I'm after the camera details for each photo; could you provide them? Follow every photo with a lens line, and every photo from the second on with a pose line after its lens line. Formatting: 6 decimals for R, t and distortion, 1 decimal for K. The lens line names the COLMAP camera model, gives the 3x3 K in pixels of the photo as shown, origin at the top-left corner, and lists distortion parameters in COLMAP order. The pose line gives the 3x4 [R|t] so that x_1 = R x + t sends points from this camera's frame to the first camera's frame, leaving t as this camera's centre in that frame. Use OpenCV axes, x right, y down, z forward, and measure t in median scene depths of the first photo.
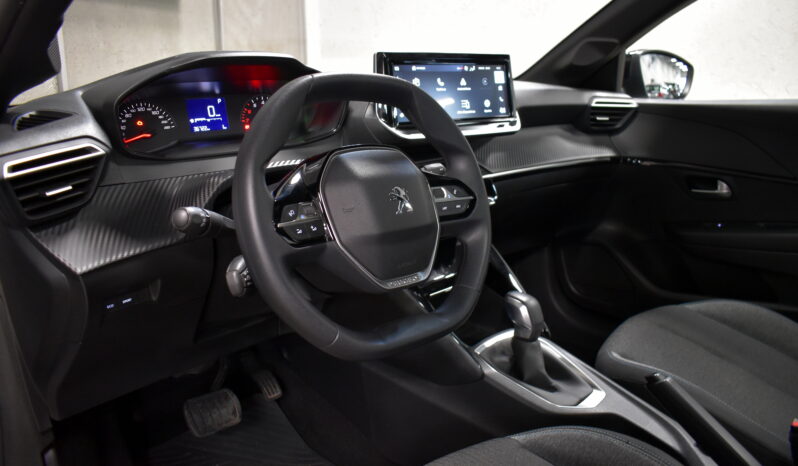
lens RADIAL K [[611.1, 0, 399.0], [0, 611.1, 233.0], [0, 0, 1]] dist [-0.054757, 0.002774]
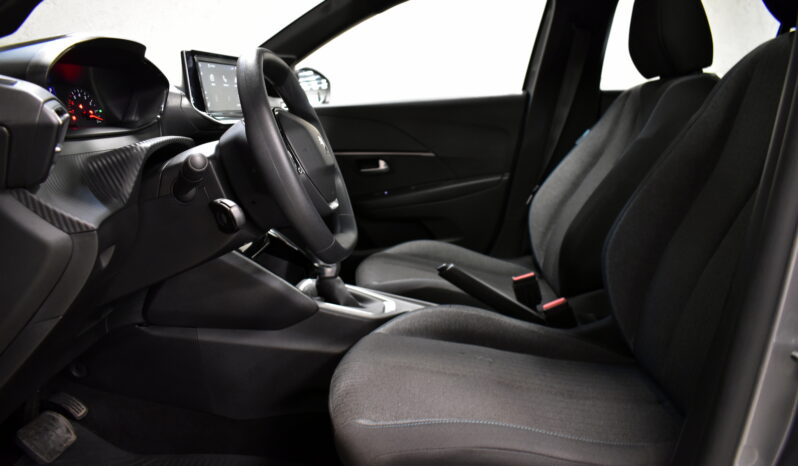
lens RADIAL K [[611.1, 0, 399.0], [0, 611.1, 233.0], [0, 0, 1]] dist [-0.054757, 0.002774]
pose [[0.738930, -0.149128, 0.657072, -0.455350], [0.192278, 0.981319, 0.006487, 0.091490], [-0.645765, 0.121547, 0.753800, -0.052670]]
